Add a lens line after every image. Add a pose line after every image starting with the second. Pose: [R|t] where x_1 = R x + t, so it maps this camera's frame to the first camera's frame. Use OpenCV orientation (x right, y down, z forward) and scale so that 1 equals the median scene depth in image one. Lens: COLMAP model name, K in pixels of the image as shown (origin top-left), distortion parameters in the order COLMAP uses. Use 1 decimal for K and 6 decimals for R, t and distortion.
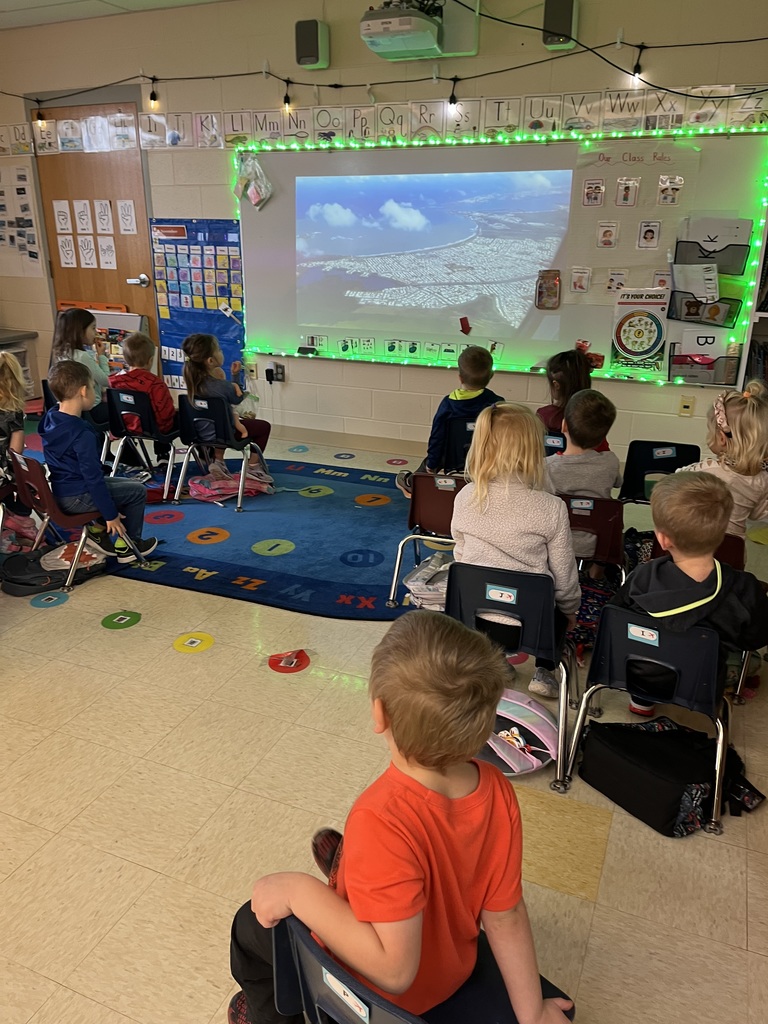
lens RADIAL K [[768.3, 0, 381.4], [0, 768.3, 514.3], [0, 0, 1]] dist [0.061126, -0.079378]
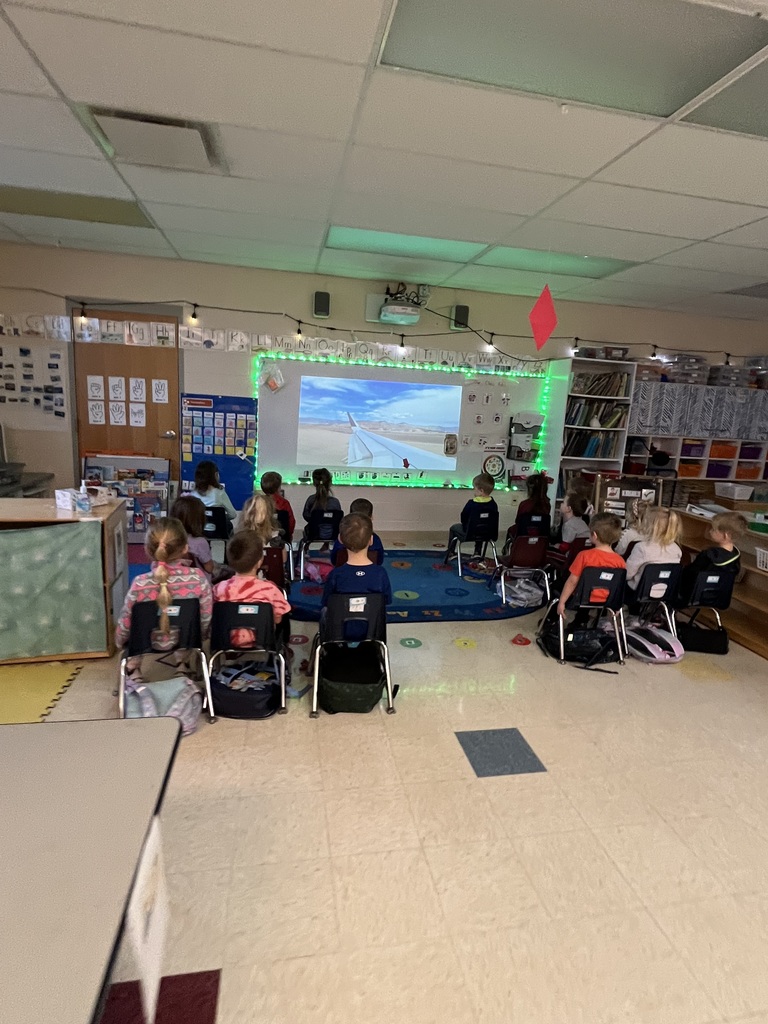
lens RADIAL K [[535.9, 0, 384.0], [0, 535.9, 512.0], [0, 0, 1]] dist [-0.004023, -0.001105]
pose [[0.830601, -0.067377, 0.552777, -0.587790], [0.142248, 0.985392, -0.093633, -0.023630], [-0.538393, 0.156404, 0.828052, 0.022168]]
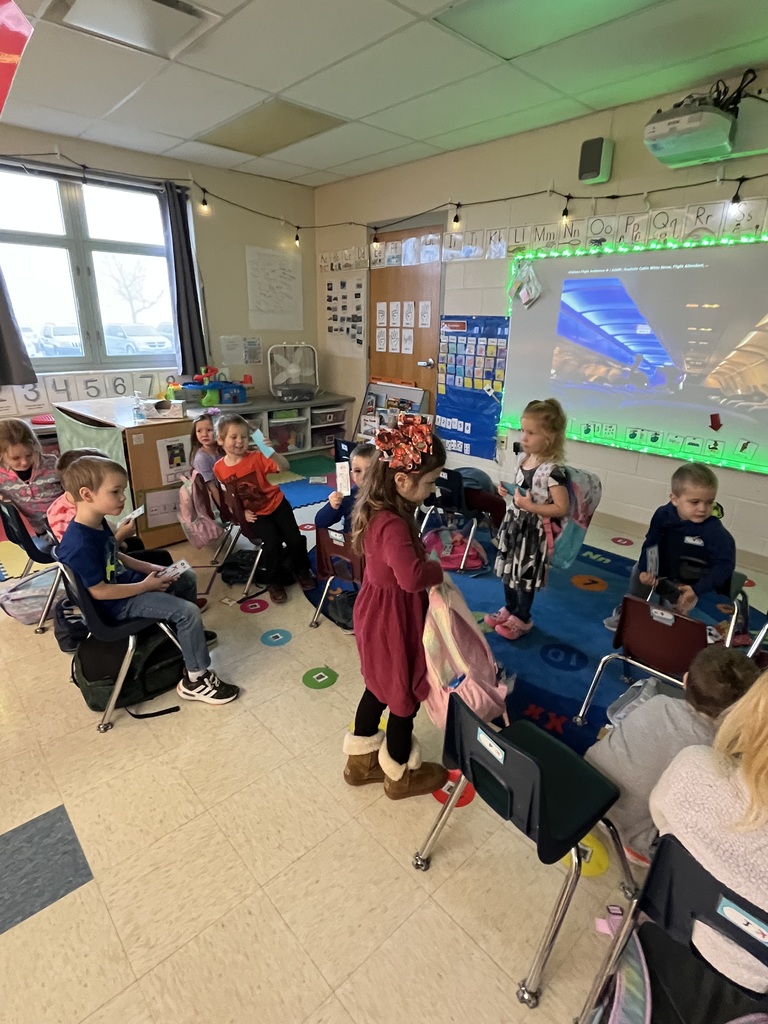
lens RADIAL K [[537.2, 0, 392.1], [0, 537.2, 507.6], [0, 0, 1]] dist [-0.005634, -0.000364]
pose [[0.913504, 0.142750, -0.380963, 0.006050], [-0.151461, 0.988437, 0.007190, -0.071912], [0.377584, 0.051133, 0.924562, 0.192558]]
